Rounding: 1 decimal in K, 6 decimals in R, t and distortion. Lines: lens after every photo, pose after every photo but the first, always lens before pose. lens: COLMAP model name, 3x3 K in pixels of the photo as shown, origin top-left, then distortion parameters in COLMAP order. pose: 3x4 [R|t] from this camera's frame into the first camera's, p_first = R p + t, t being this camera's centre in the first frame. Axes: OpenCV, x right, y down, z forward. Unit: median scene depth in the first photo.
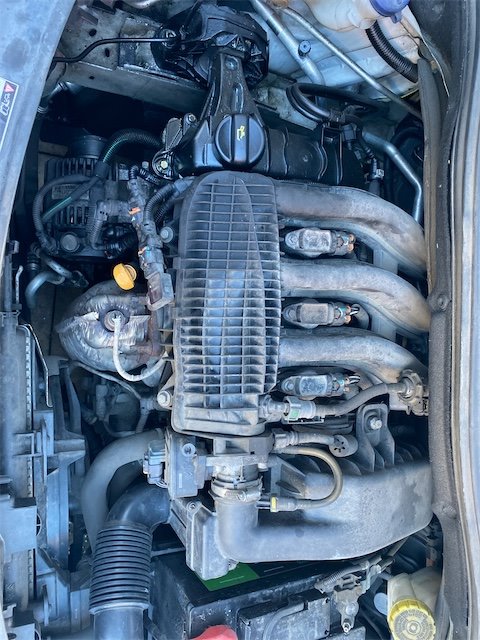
lens RADIAL K [[490.0, 0, 238.2], [0, 490.0, 320.2], [0, 0, 1]] dist [-0.027394, 0.012459]
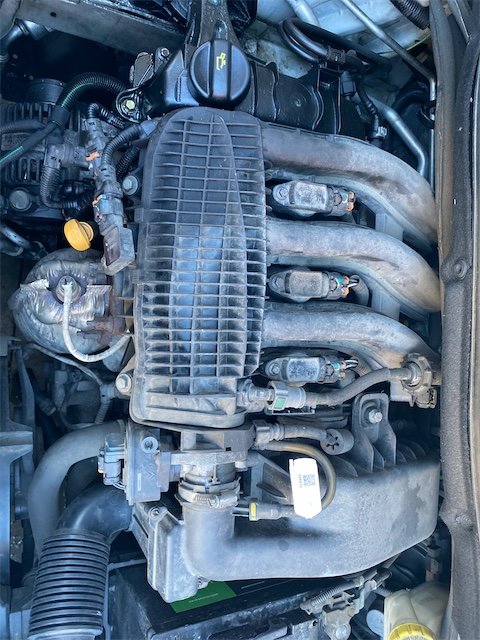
lens RADIAL K [[490.0, 0, 240.8], [0, 490.0, 319.8], [0, 0, 1]] dist [-0.027394, 0.012459]
pose [[0.999379, 0.017146, 0.030795, 0.018697], [-0.017217, 0.999850, 0.002055, 0.046713], [-0.030755, -0.002584, 0.999524, 0.159277]]
